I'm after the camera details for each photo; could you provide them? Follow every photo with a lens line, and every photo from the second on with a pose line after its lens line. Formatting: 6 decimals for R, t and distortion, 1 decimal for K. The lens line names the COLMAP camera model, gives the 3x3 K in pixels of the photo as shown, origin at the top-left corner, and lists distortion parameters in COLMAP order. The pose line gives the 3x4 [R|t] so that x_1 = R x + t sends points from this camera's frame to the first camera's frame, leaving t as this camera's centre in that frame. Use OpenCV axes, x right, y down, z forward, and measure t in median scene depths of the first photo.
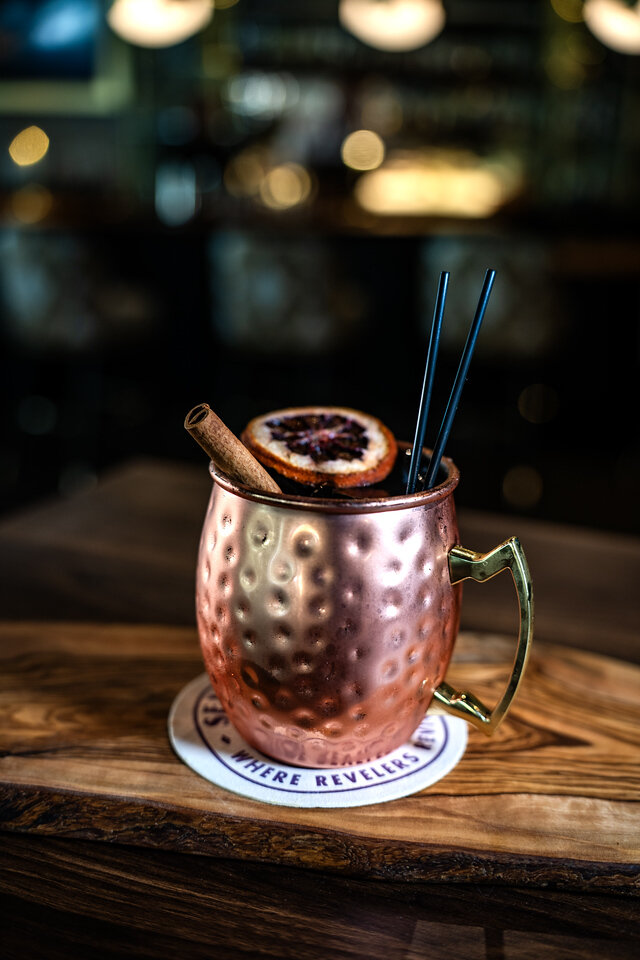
lens RADIAL K [[973.2, 0, 320.0], [0, 973.2, 480.0], [0, 0, 1]] dist [-0.050374, -0.004105]
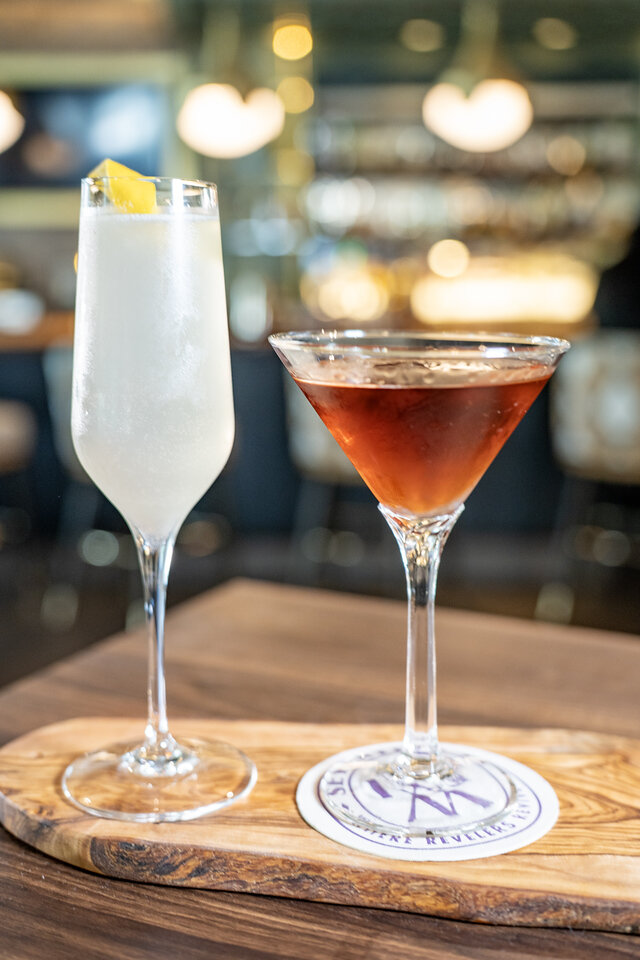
lens RADIAL K [[1110.8, 0, 327.0], [0, 1110.8, 493.1], [0, 0, 1]] dist [0.049355, 0.011788]
pose [[0.997414, -0.018767, -0.069381, -0.022872], [0.010673, 0.993280, -0.115246, 0.048374], [0.071077, 0.114207, 0.990911, -0.394808]]
